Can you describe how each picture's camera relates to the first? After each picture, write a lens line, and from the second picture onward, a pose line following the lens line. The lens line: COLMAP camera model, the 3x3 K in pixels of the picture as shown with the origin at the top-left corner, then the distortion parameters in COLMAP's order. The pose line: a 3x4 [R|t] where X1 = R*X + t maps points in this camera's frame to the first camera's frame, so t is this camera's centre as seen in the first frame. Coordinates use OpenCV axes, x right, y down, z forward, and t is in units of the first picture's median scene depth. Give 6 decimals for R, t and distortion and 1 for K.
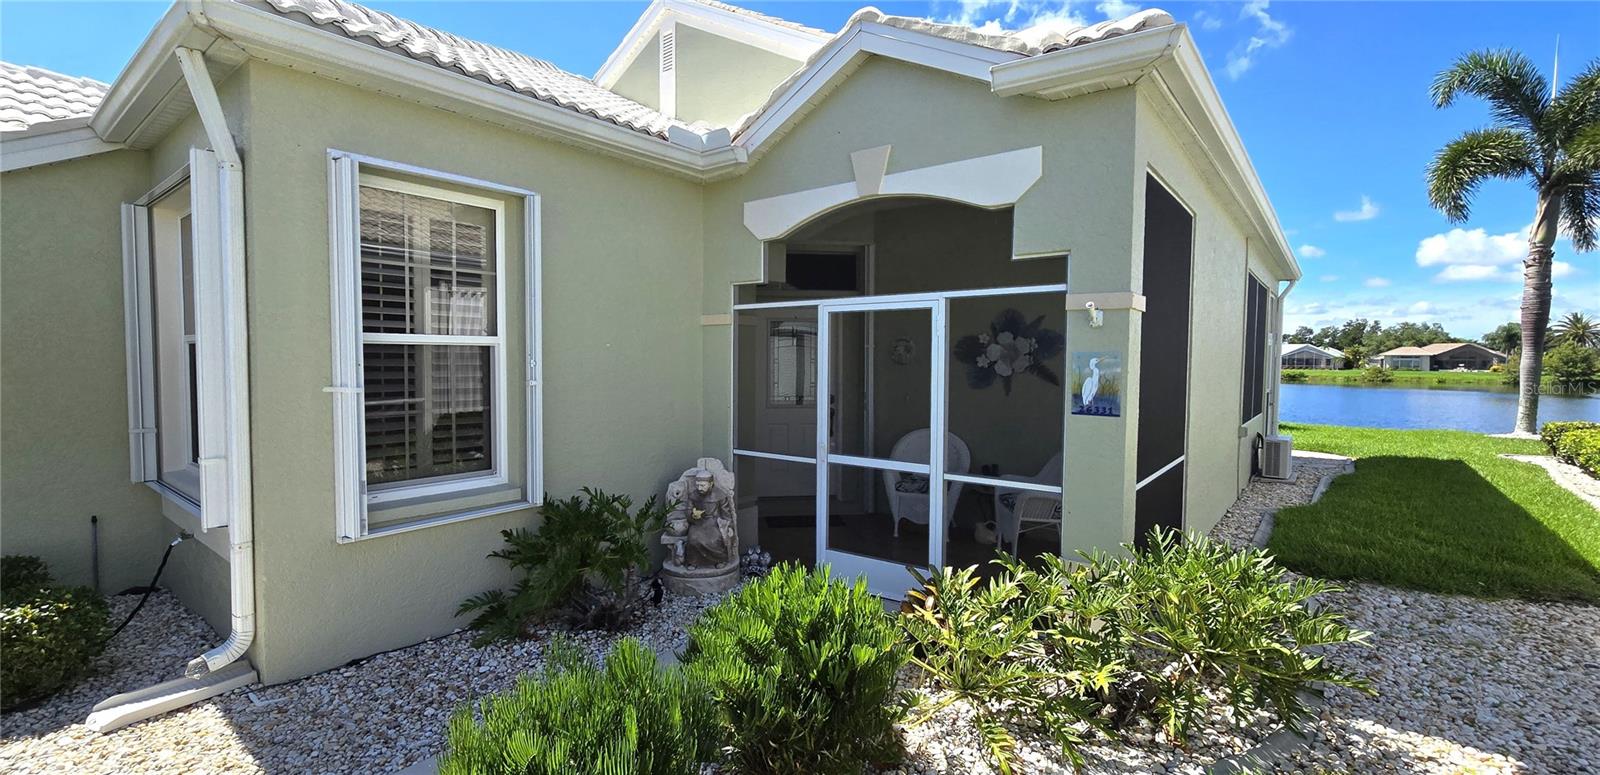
lens RADIAL K [[682.1, 0, 800.0], [0, 682.1, 387.5], [0, 0, 1]] dist [-0.002032, -0.000459]
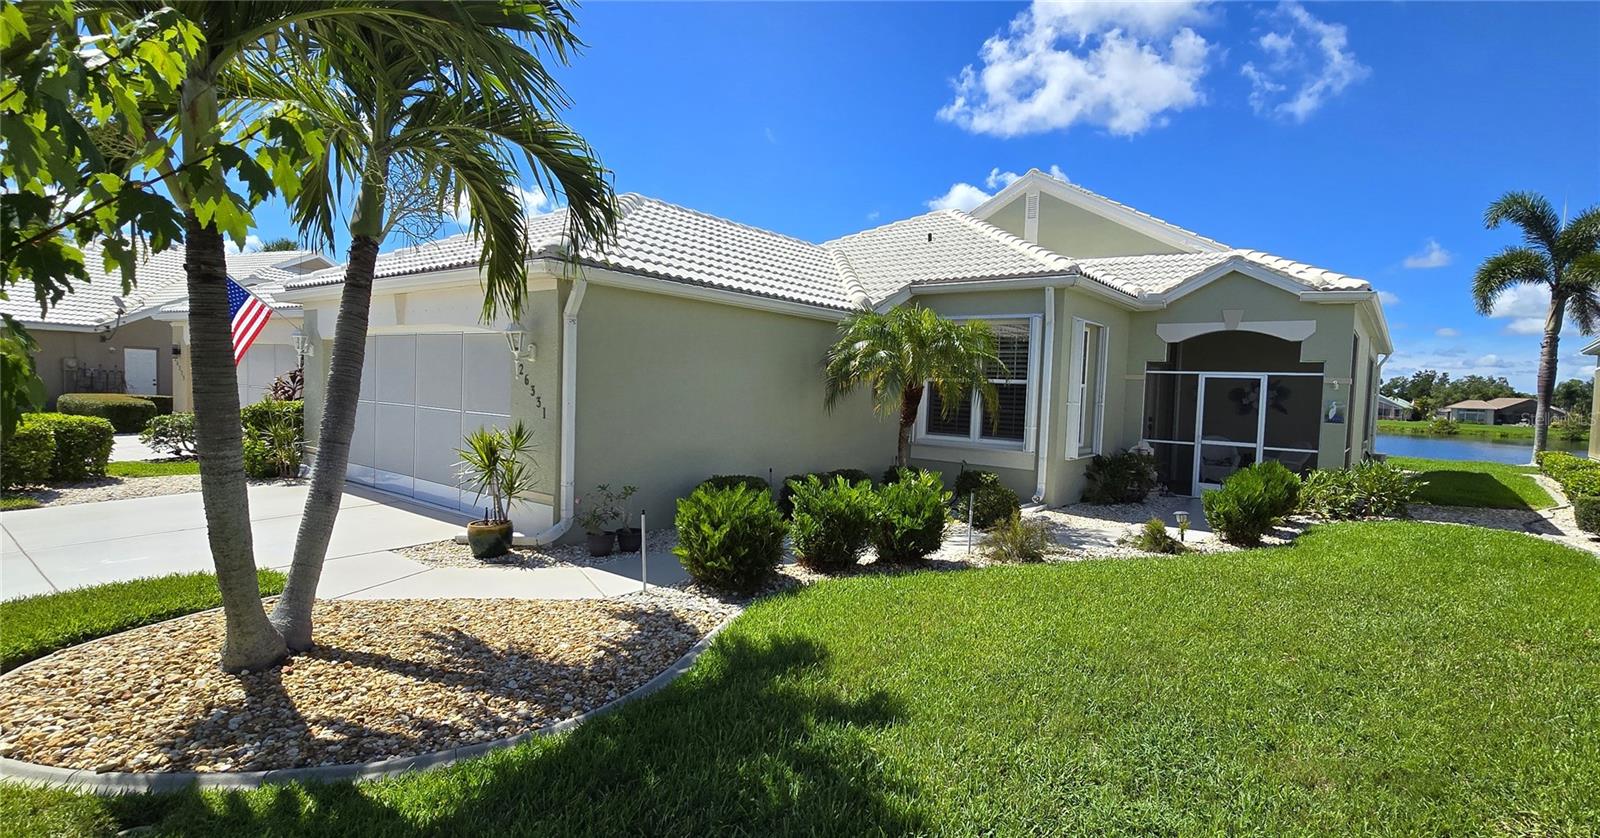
lens RADIAL K [[773.4, 0, 800.0], [0, 773.4, 419.0], [0, 0, 1]] dist [-0.033863, 0.000549]
pose [[0.999424, 0.033671, -0.004342, -0.332536], [-0.033690, 0.999423, -0.004226, 0.021863], [0.004197, 0.004370, 0.999982, -0.401372]]
